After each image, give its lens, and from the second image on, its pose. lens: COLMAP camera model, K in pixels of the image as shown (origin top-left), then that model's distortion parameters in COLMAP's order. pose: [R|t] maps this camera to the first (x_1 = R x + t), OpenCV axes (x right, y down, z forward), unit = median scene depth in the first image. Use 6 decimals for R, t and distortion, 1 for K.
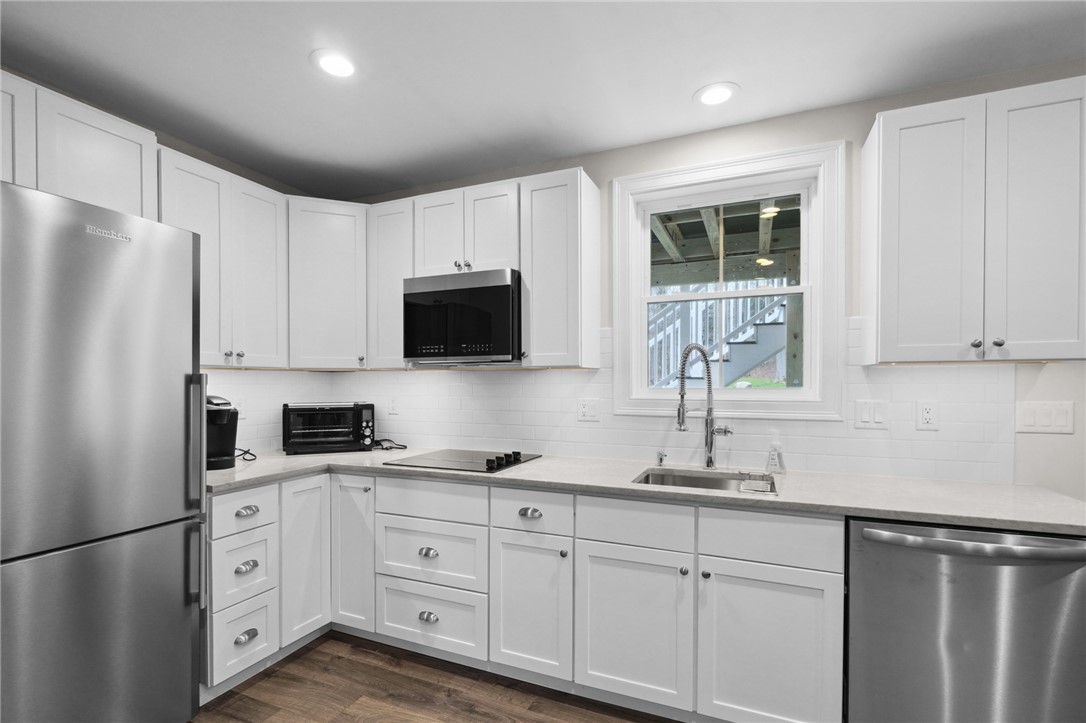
lens RADIAL K [[497.3, 0, 537.3], [0, 497.3, 390.5], [0, 0, 1]] dist [-0.001561, -0.000099]
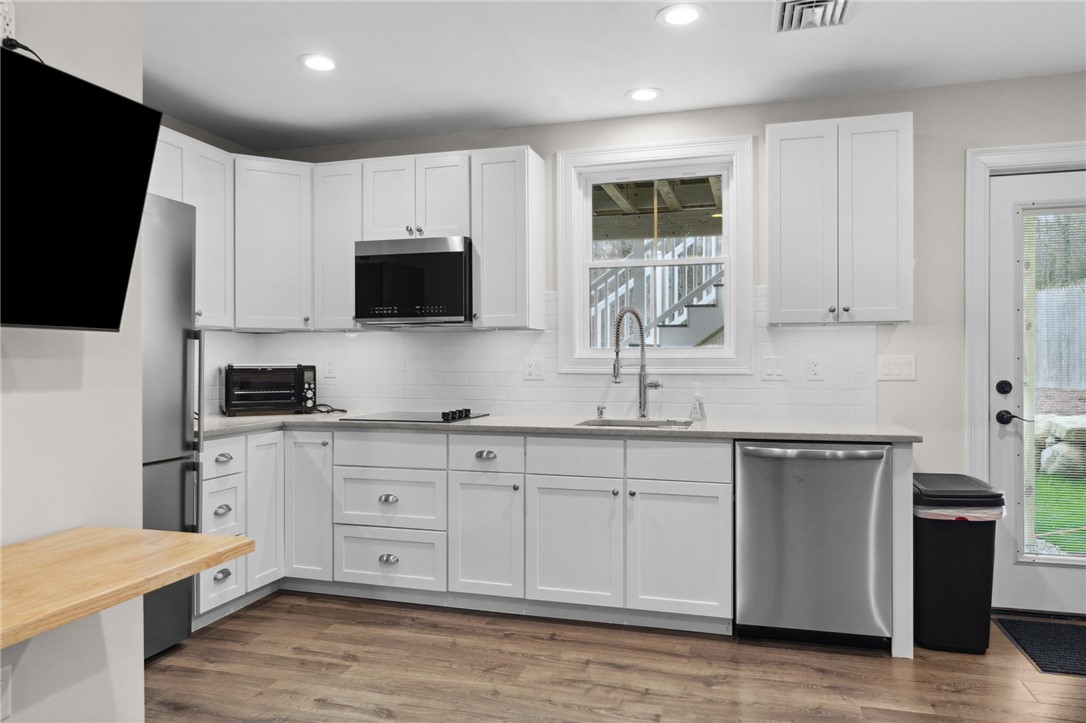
lens RADIAL K [[737.3, 0, 543.0], [0, 737.3, 361.5], [0, 0, 1]] dist [0.007929, 0.000684]
pose [[0.991167, -0.000896, 0.132614, -0.096269], [0.002999, 0.999873, -0.015660, 0.053169], [-0.132583, 0.015919, 0.991044, -0.615383]]
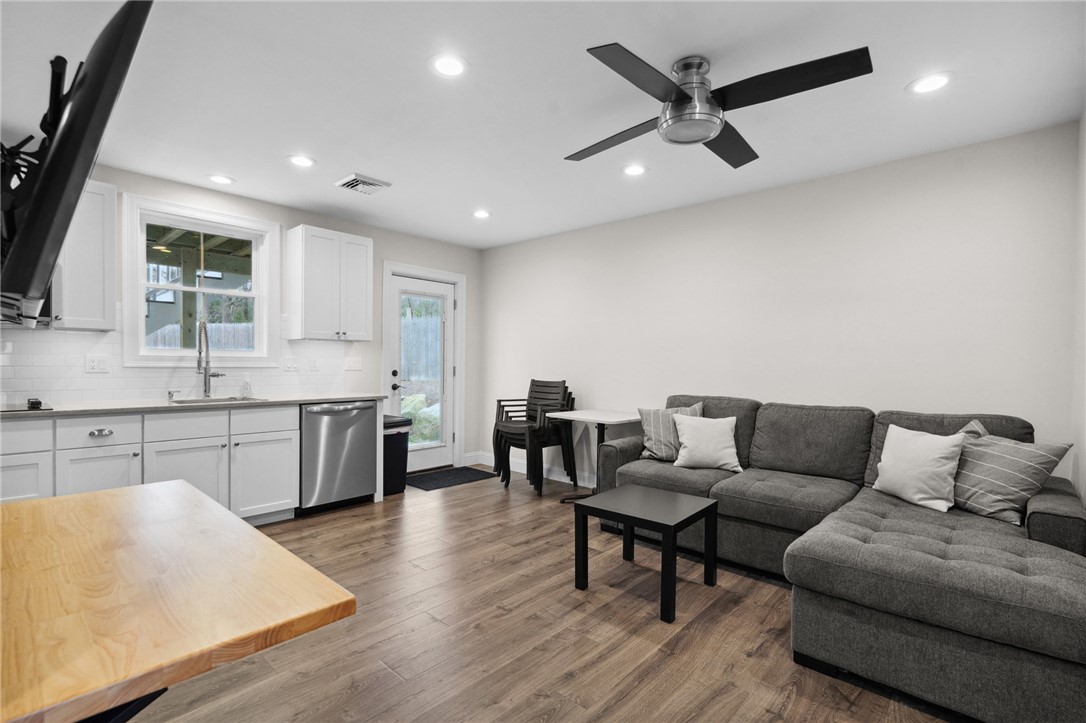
lens RADIAL K [[498.4, 0, 543.0], [0, 498.4, 361.5], [0, 0, 1]] dist [-0.000020, -0.000081]
pose [[0.316698, 0.007154, 0.948499, -0.855072], [0.004898, 0.999946, -0.009177, 0.056926], [-0.948514, 0.007552, 0.316646, -0.564625]]
